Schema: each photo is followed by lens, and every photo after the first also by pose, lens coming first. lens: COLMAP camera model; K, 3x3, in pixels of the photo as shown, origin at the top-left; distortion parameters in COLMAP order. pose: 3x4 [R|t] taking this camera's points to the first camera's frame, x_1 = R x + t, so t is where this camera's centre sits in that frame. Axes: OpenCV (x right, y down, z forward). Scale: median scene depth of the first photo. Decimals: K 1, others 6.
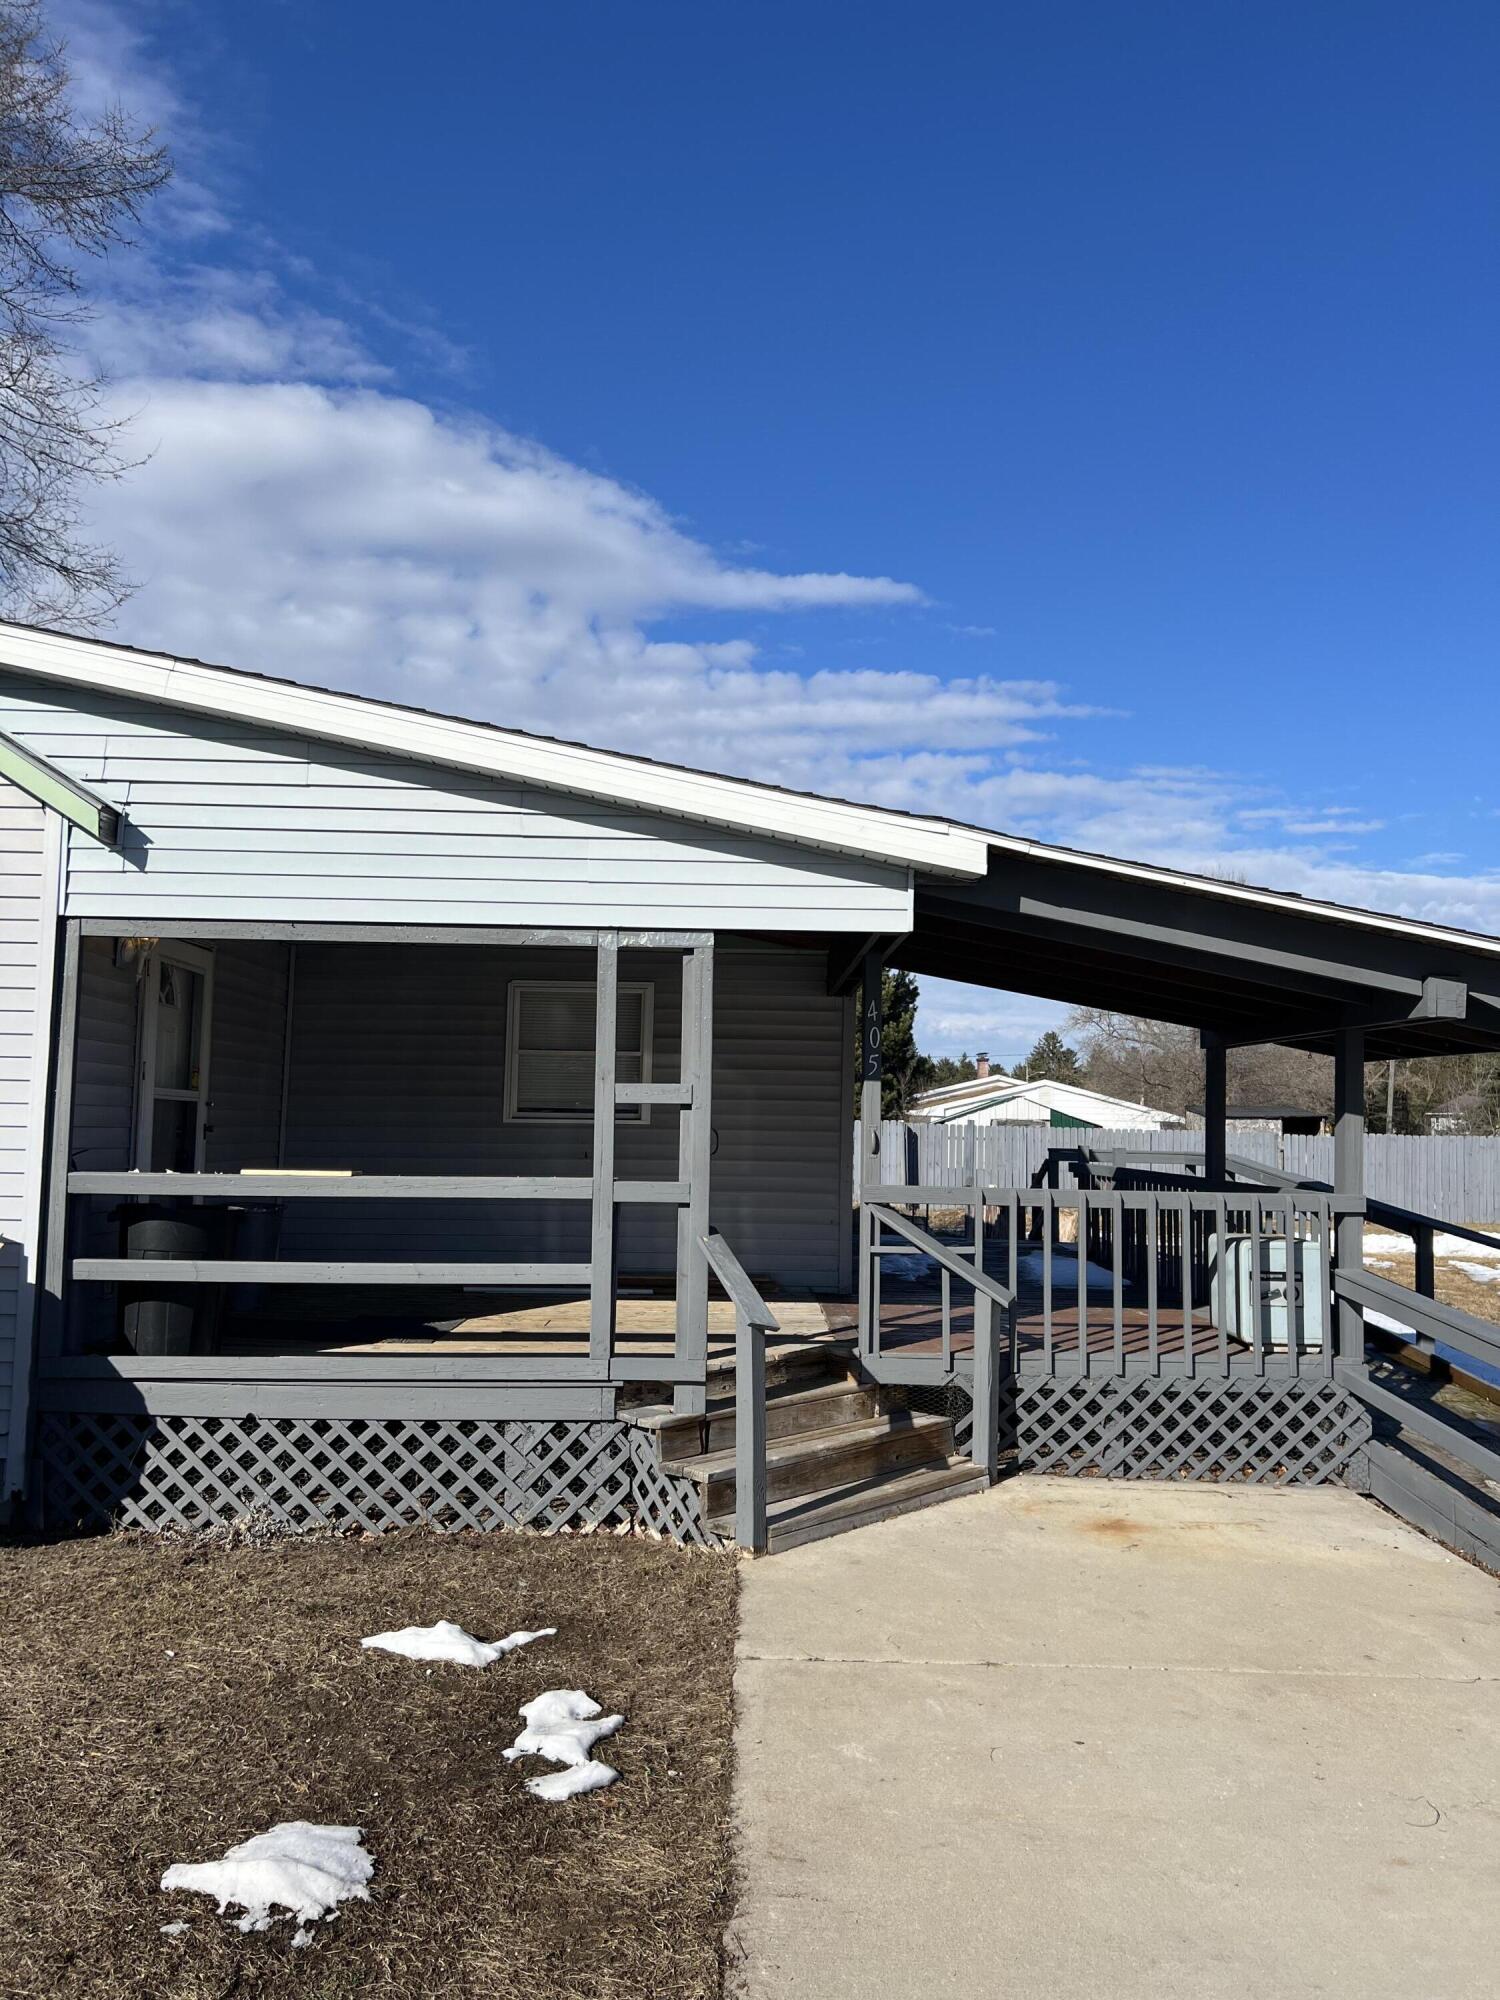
lens RADIAL K [[1496.7, 0, 732.9], [0, 1496.7, 983.6], [0, 0, 1]] dist [0.035413, -0.049389]
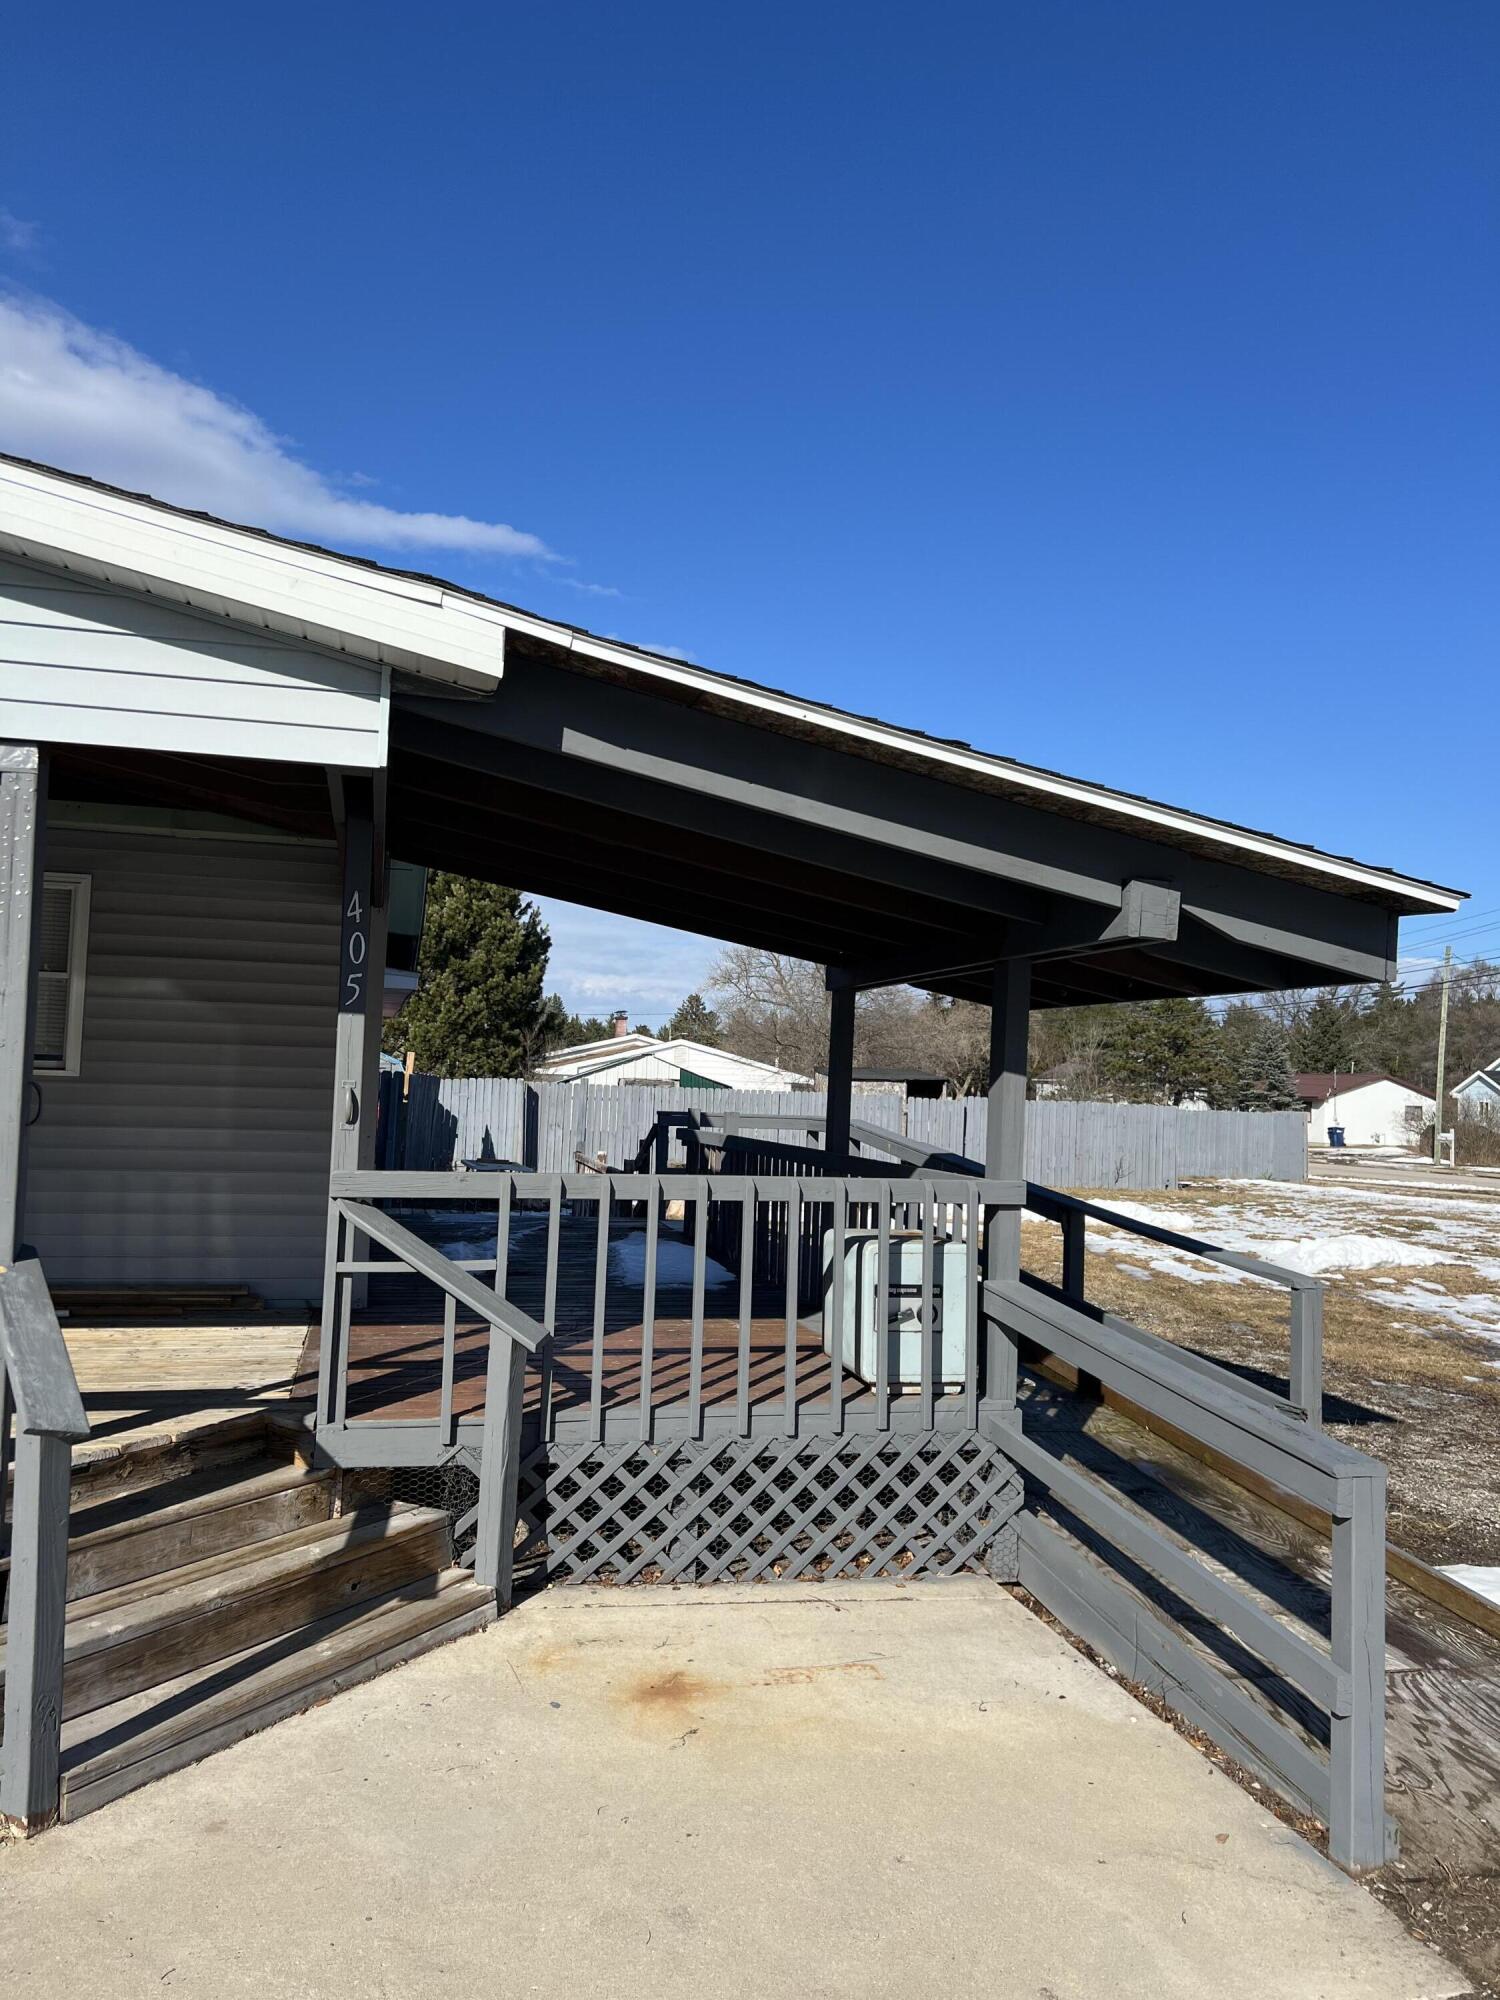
lens RADIAL K [[1496.7, 0, 754.9], [0, 1496.7, 996.5], [0, 0, 1]] dist [0.035413, -0.049389]
pose [[0.968713, 0.028273, 0.246569, 0.105312], [-0.037001, 0.998839, 0.030836, 0.031375], [-0.245411, -0.038995, 0.968635, 0.320486]]
